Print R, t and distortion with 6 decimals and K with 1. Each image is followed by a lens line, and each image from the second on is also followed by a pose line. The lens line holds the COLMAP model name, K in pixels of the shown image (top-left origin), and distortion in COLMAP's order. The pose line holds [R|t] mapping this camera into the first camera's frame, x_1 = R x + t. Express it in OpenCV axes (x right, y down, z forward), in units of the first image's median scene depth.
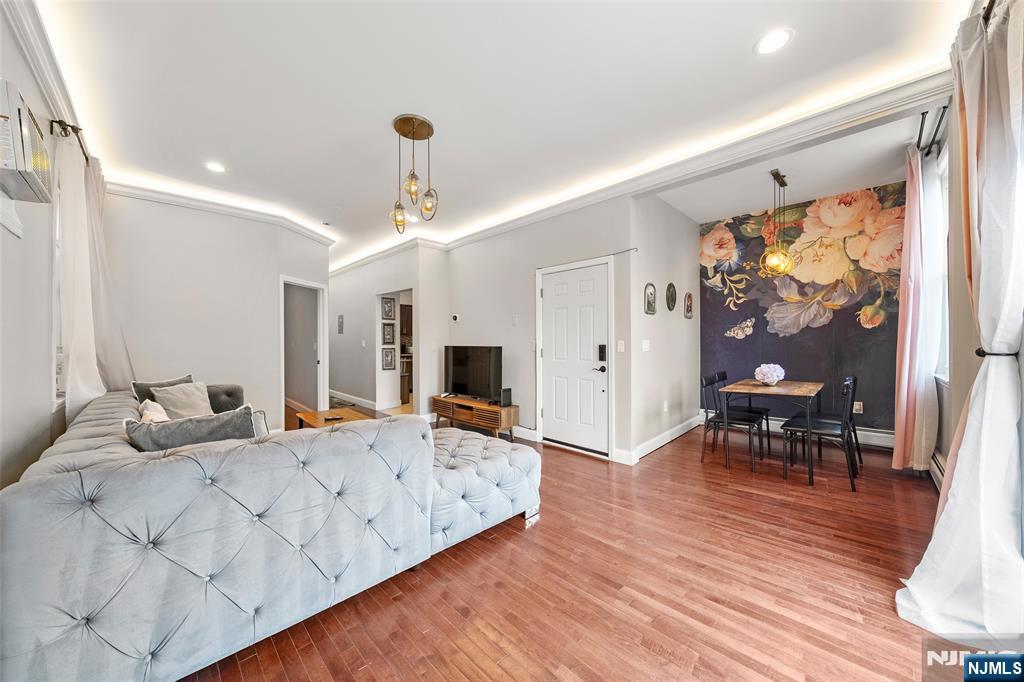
lens RADIAL K [[356.6, 0, 495.3], [0, 356.6, 343.2], [0, 0, 1]] dist [-0.003753, -0.001127]
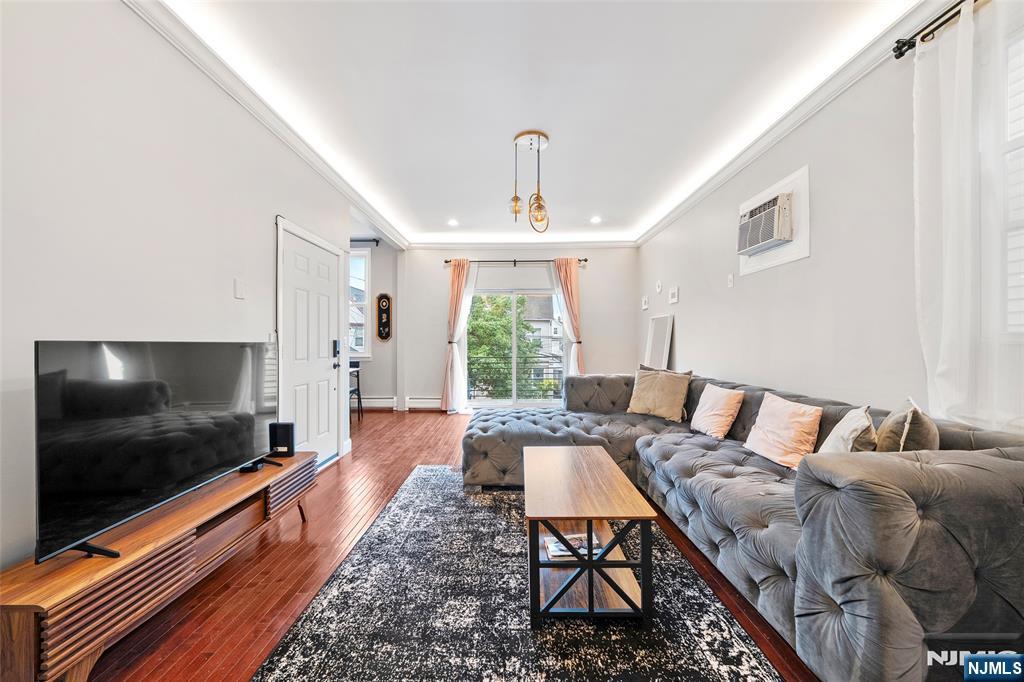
lens RADIAL K [[362.9, 0, 505.5], [0, 362.9, 347.6], [0, 0, 1]] dist [-0.006645, -0.000447]
pose [[-0.712955, -0.008144, 0.701163, -0.608460], [0.000669, 0.999924, 0.012294, 0.011385], [-0.701210, 0.009234, -0.712895, 1.198958]]
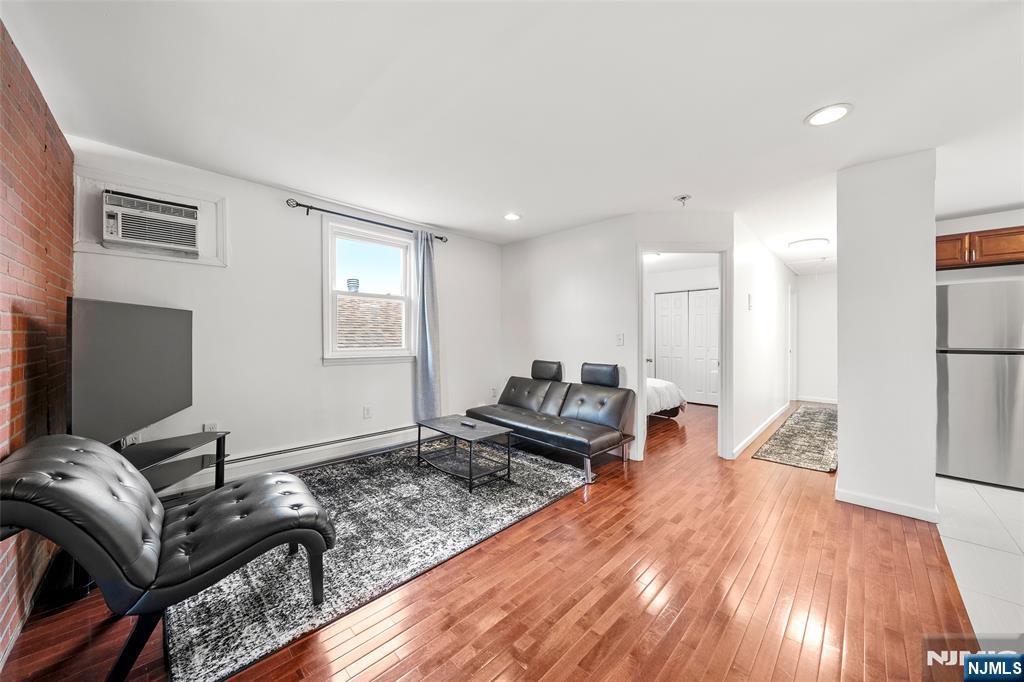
lens RADIAL K [[356.6, 0, 510.4], [0, 356.6, 338.0], [0, 0, 1]] dist [-0.003753, -0.001127]
pose [[0.049802, -0.002181, -0.998757, 0.372470], [-0.010282, 0.999944, -0.002697, 0.008907], [0.998706, 0.010403, 0.049777, 0.998310]]
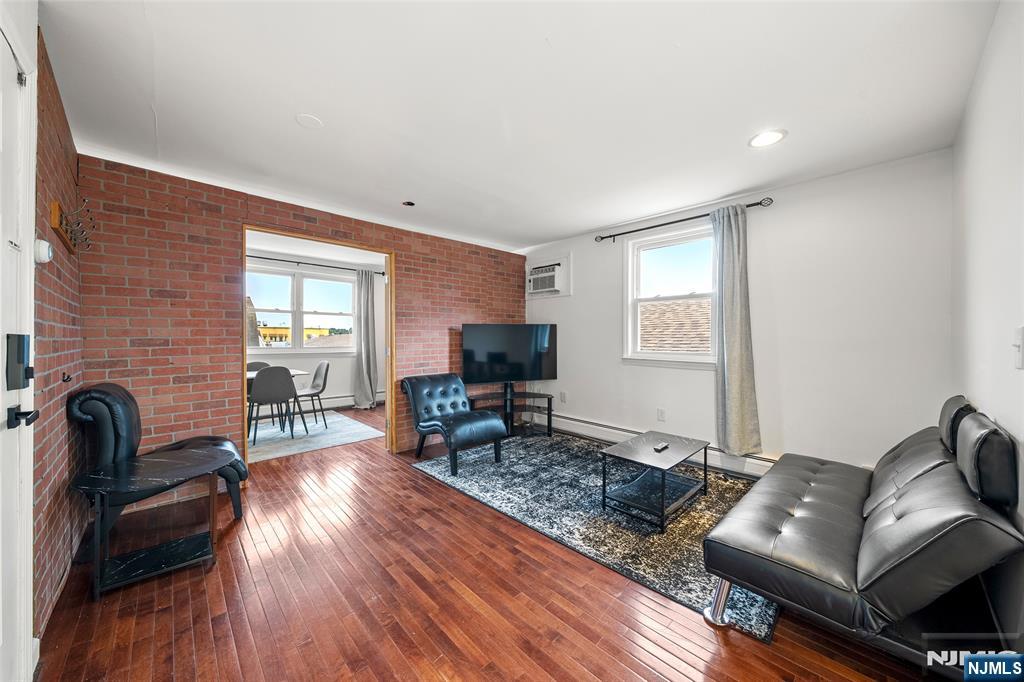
lens RADIAL K [[356.6, 0, 509.7], [0, 356.6, 343.1], [0, 0, 1]] dist [-0.003753, -0.001127]
pose [[-0.999438, -0.014742, -0.030102, -0.088551], [-0.015314, 0.999705, 0.018852, 0.004337], [0.029815, 0.019302, -0.999369, 1.529415]]
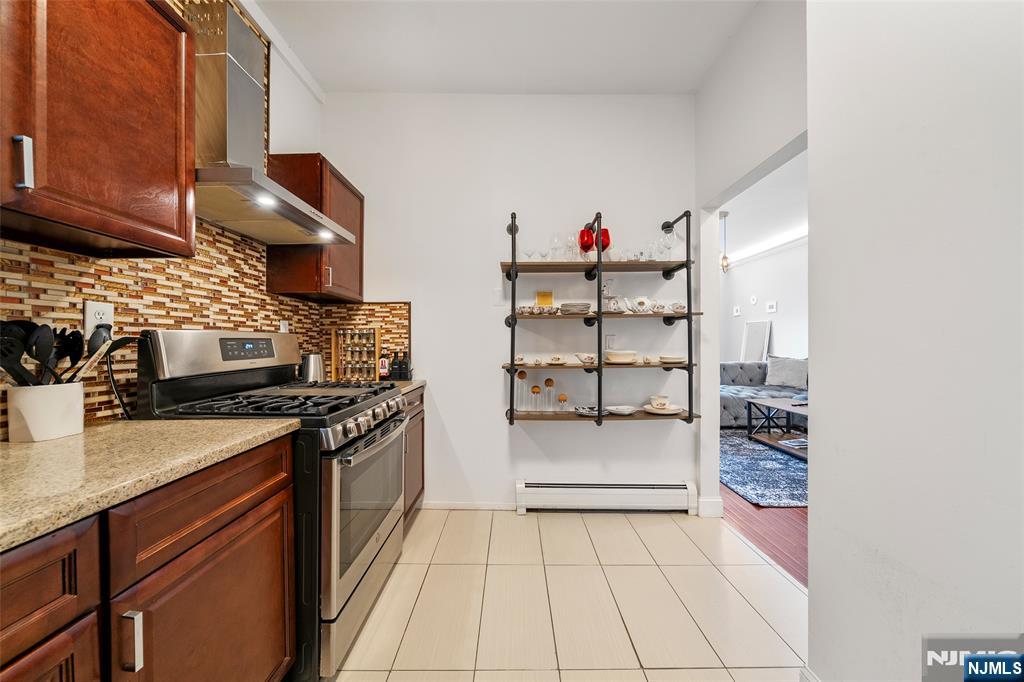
lens RADIAL K [[356.6, 0, 508.9], [0, 356.6, 339.6], [0, 0, 1]] dist [-0.003753, -0.001127]
pose [[-0.720797, 0.004376, 0.693133, -0.451204], [0.004301, 0.999989, -0.001839, 0.006145], [-0.693133, 0.001656, -0.720808, 1.936809]]
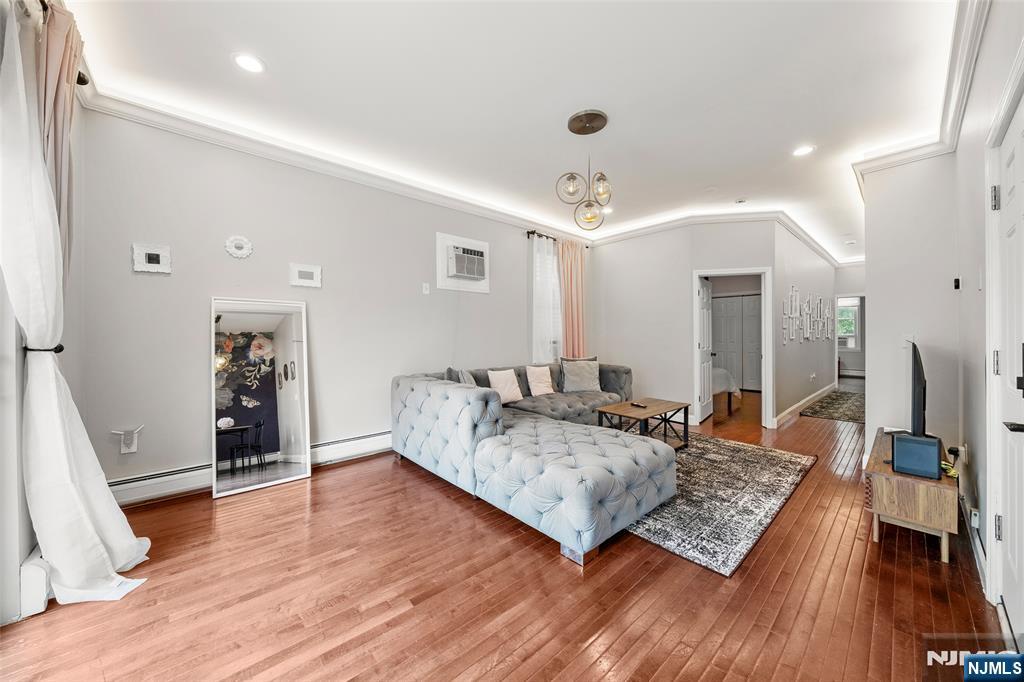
lens RADIAL K [[356.6, 0, 508.0], [0, 356.6, 340.4], [0, 0, 1]] dist [-0.003753, -0.001127]
pose [[-0.031330, 0.008932, -0.999469, 0.513541], [0.005951, 0.999944, 0.008750, 0.000862], [0.999491, -0.005674, -0.031381, 0.522571]]
